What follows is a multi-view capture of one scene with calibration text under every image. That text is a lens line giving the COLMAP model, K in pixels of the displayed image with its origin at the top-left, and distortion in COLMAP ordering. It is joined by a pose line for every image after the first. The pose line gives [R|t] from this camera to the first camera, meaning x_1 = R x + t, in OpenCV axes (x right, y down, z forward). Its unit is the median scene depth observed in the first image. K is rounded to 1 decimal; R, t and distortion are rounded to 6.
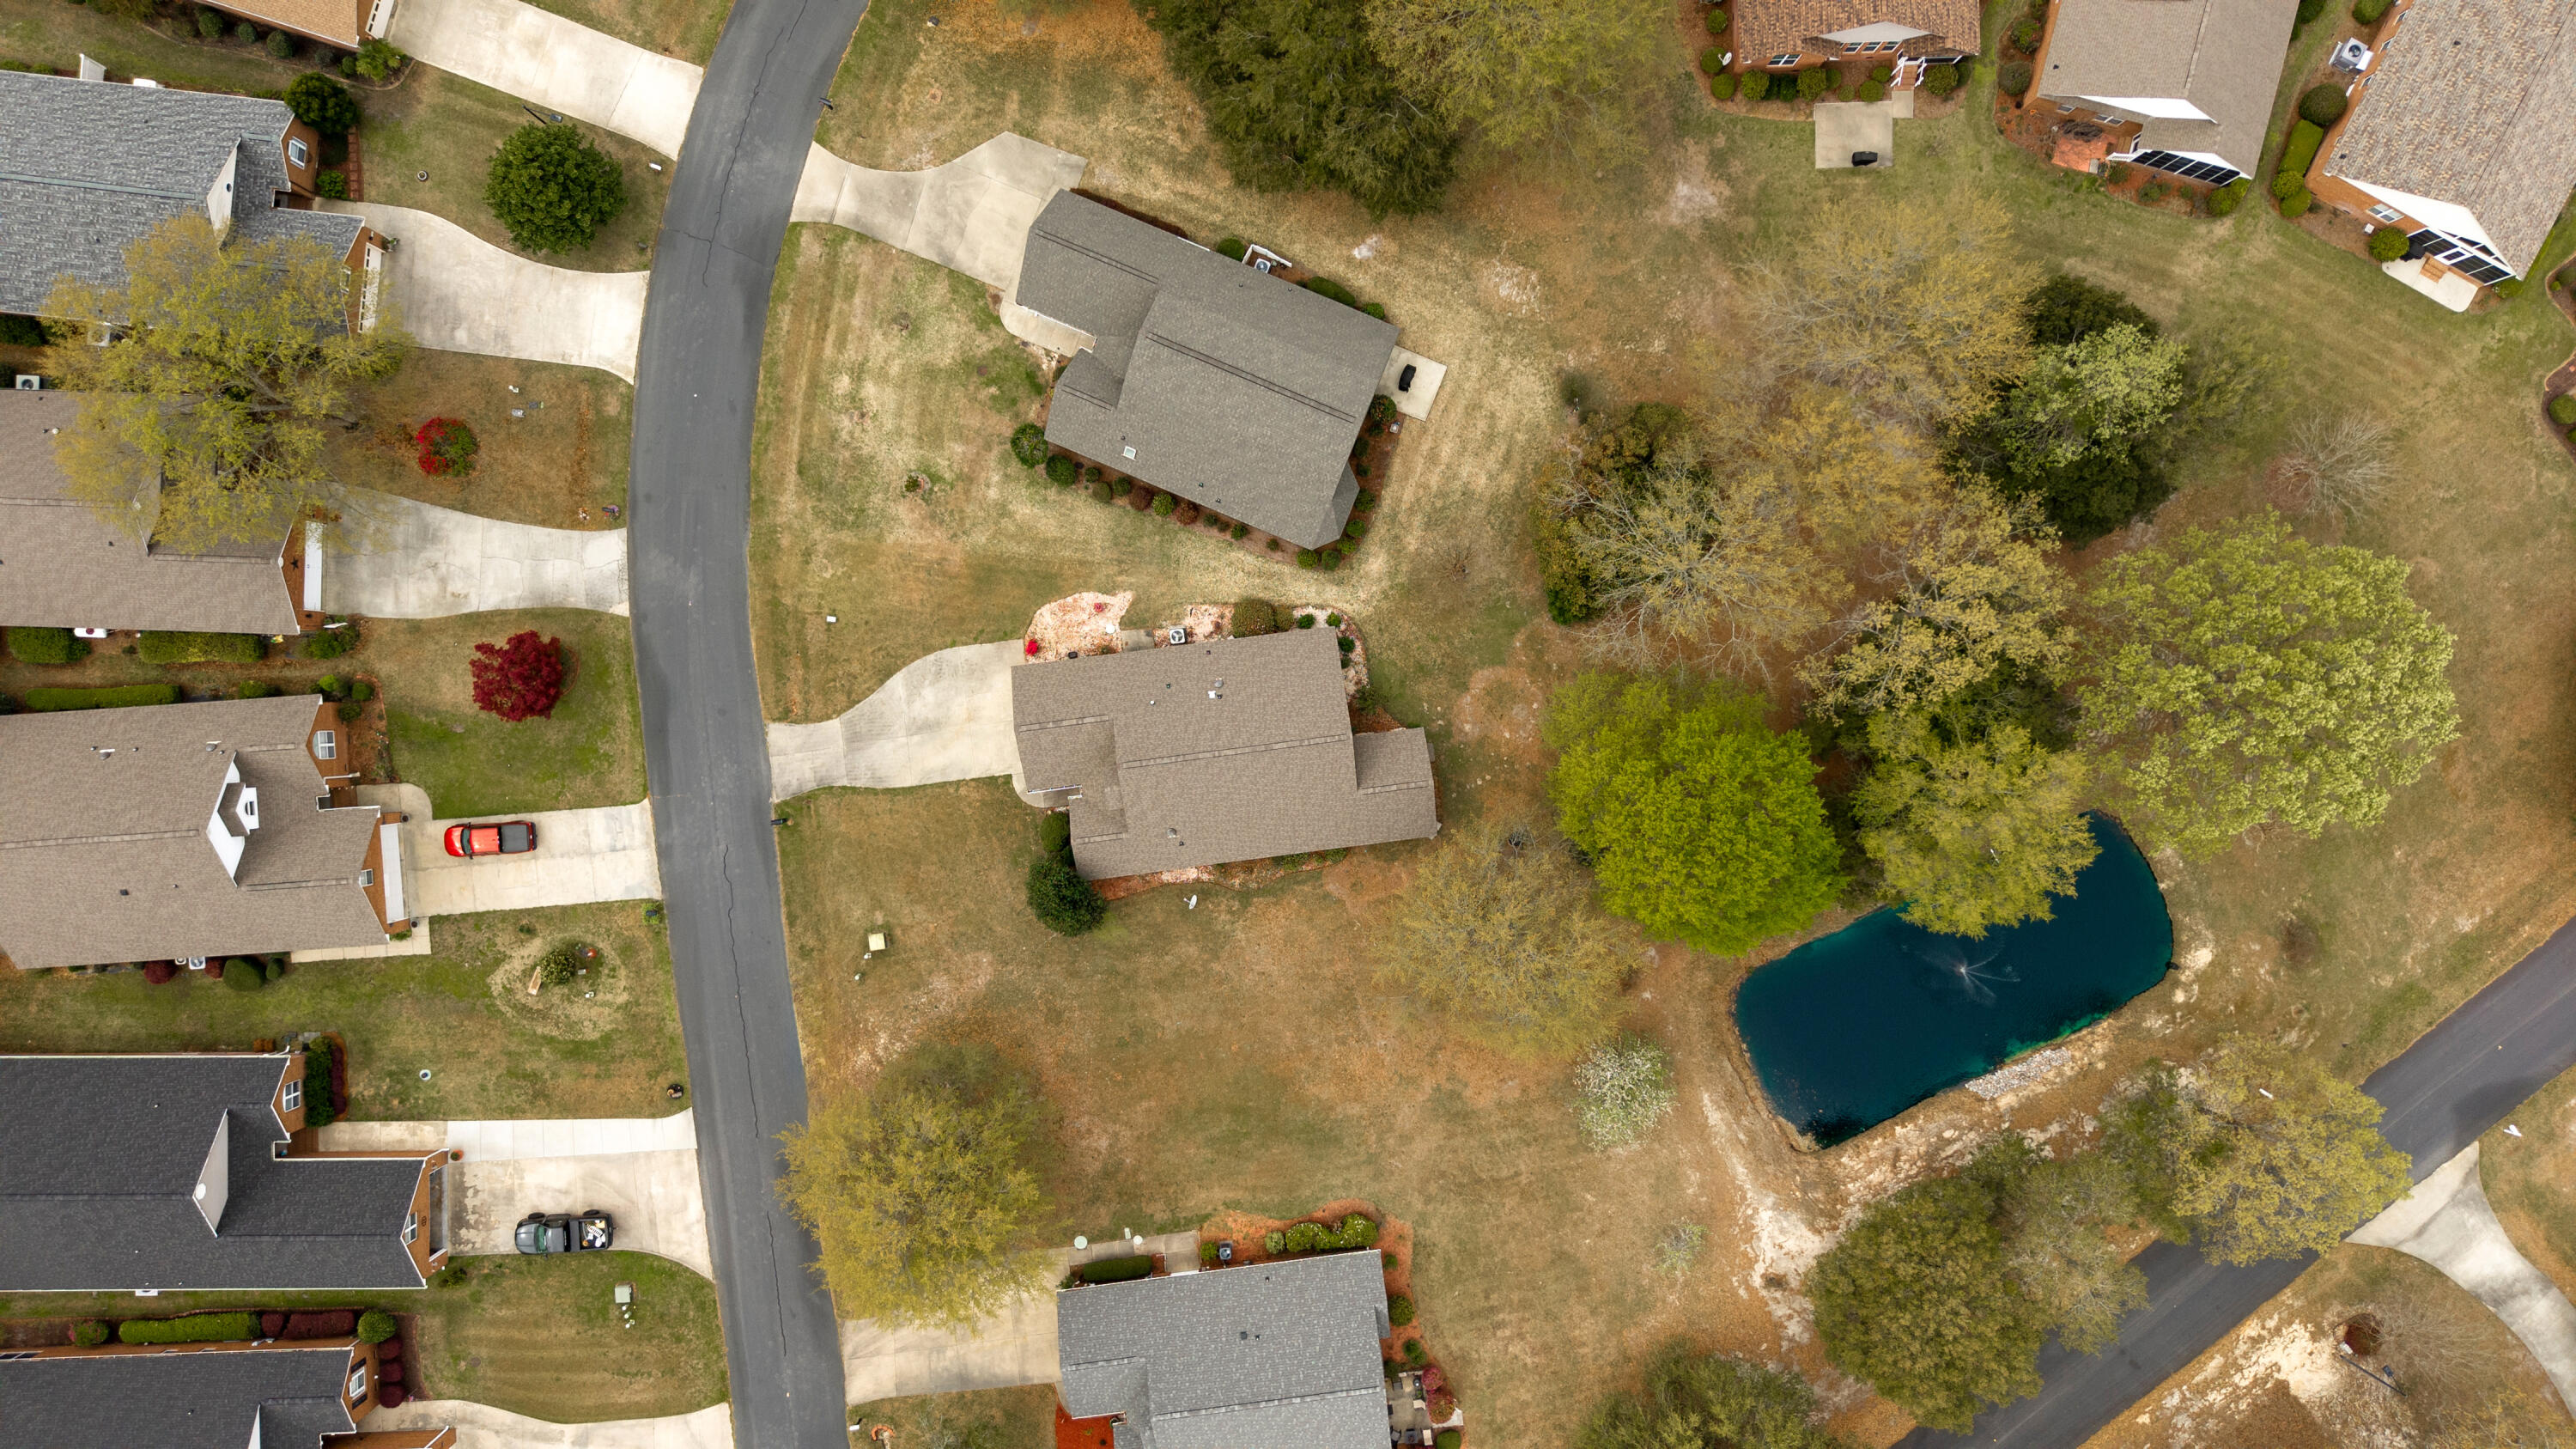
lens RADIAL K [[1721.9, 0, 1305.2], [0, 1721.9, 734.0], [0, 0, 1]] dist [0.020727, -0.024505]
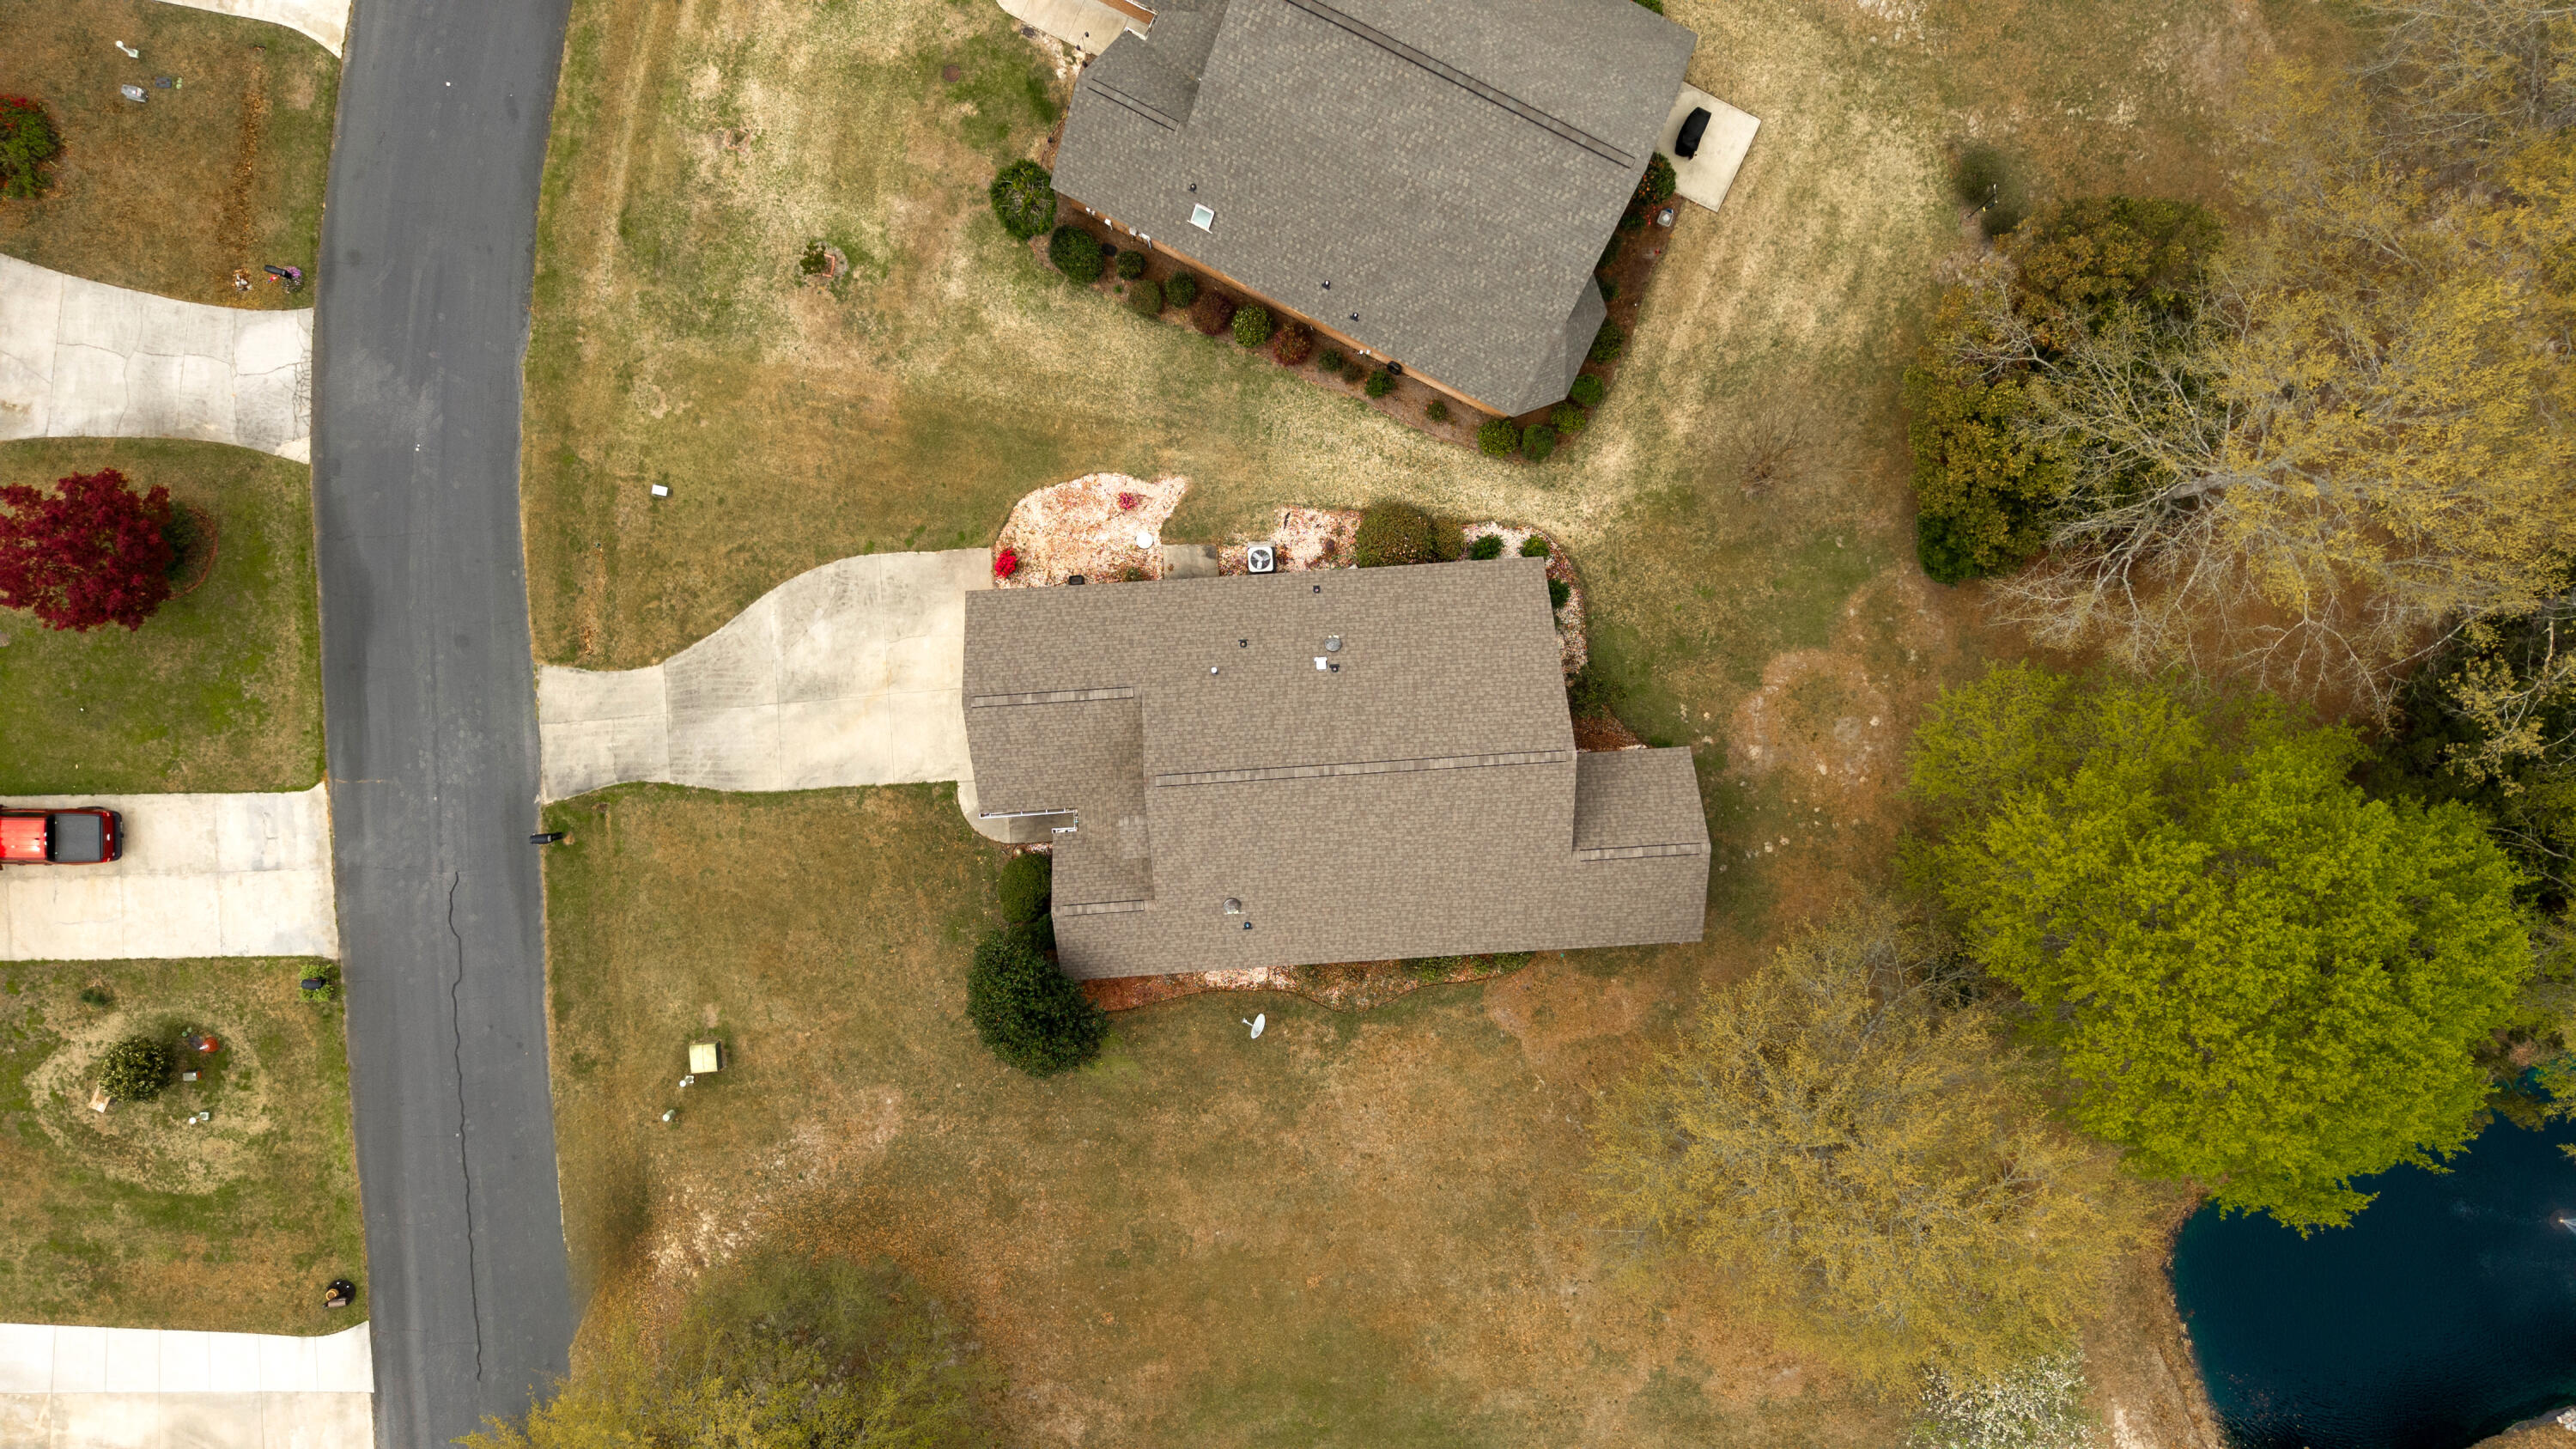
lens RADIAL K [[1721.9, 0, 1294.8], [0, 1721.9, 735.7], [0, 0, 1]] dist [0.020727, -0.024505]
pose [[0.997896, 0.064595, -0.005556, -0.056014], [-0.064617, 0.997902, -0.003952, 0.003128], [0.005289, 0.004302, 0.999977, 0.427141]]
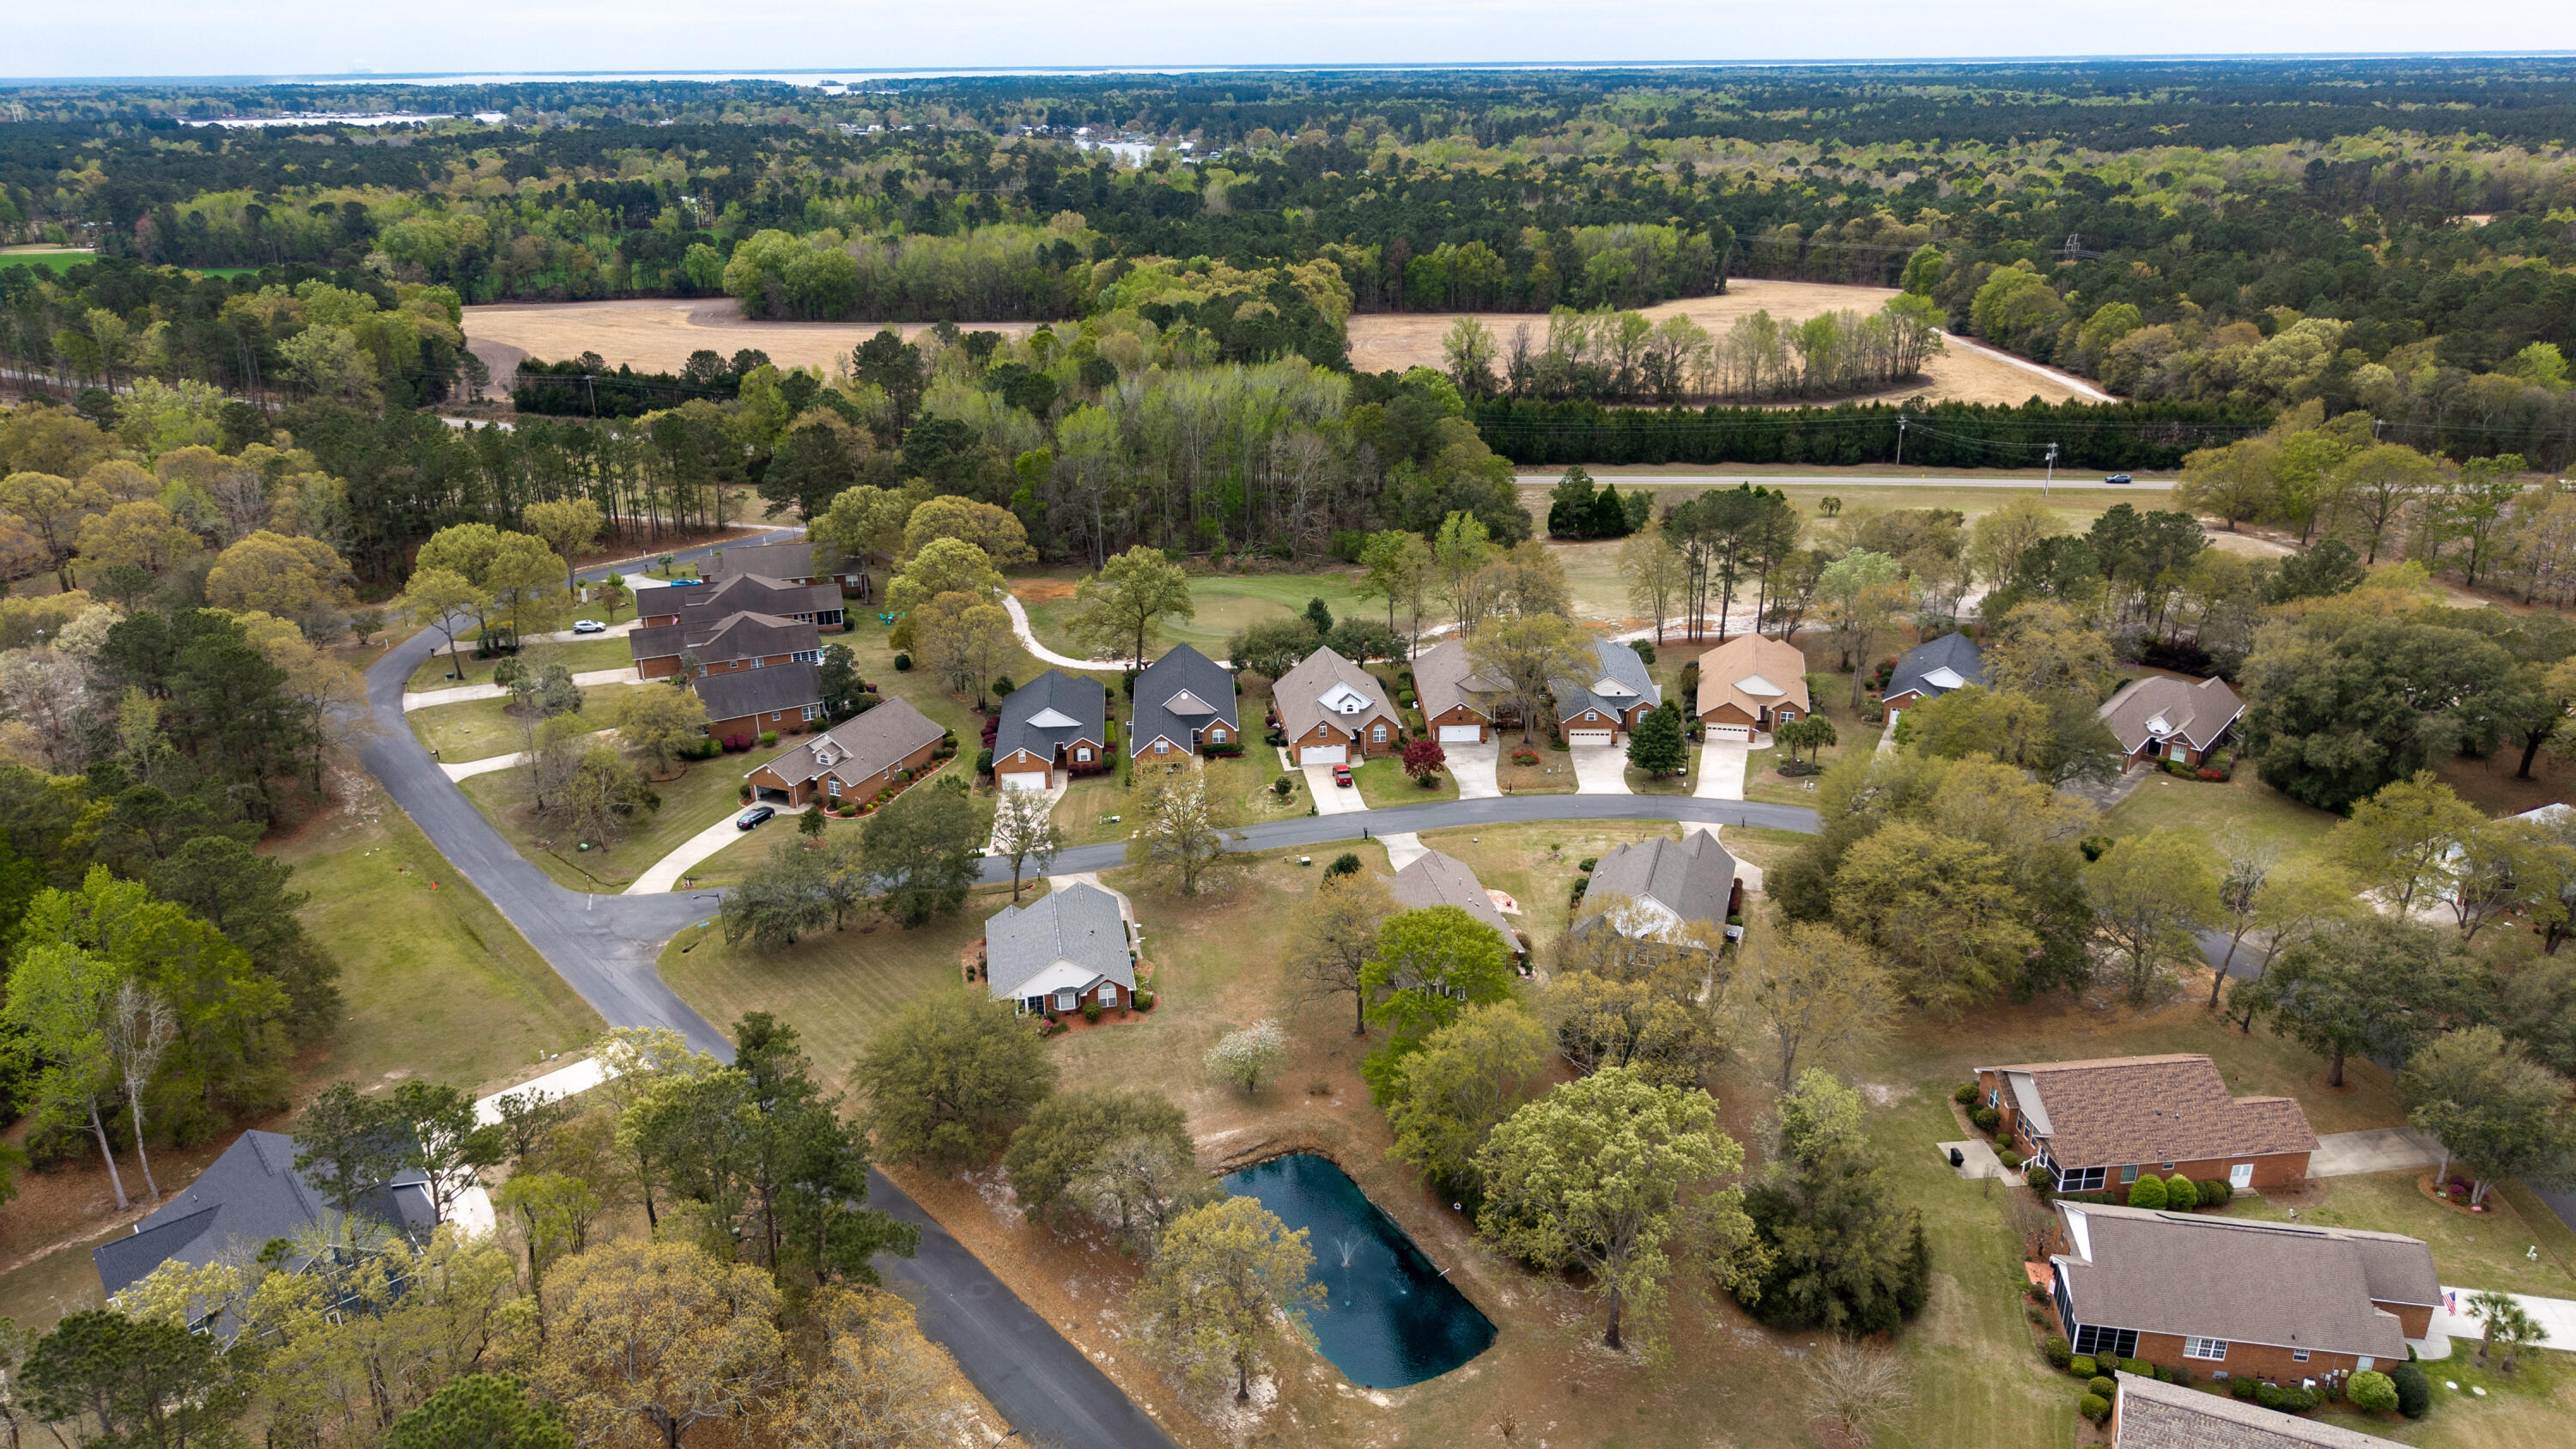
lens RADIAL K [[1721.9, 0, 1294.1], [0, 1721.9, 714.9], [0, 0, 1]] dist [0.020727, -0.024505]
pose [[0.068565, 0.334830, -0.939781, 1.422288], [-0.997632, 0.028084, -0.062780, 0.244471], [0.005372, 0.941860, 0.335963, 0.239600]]
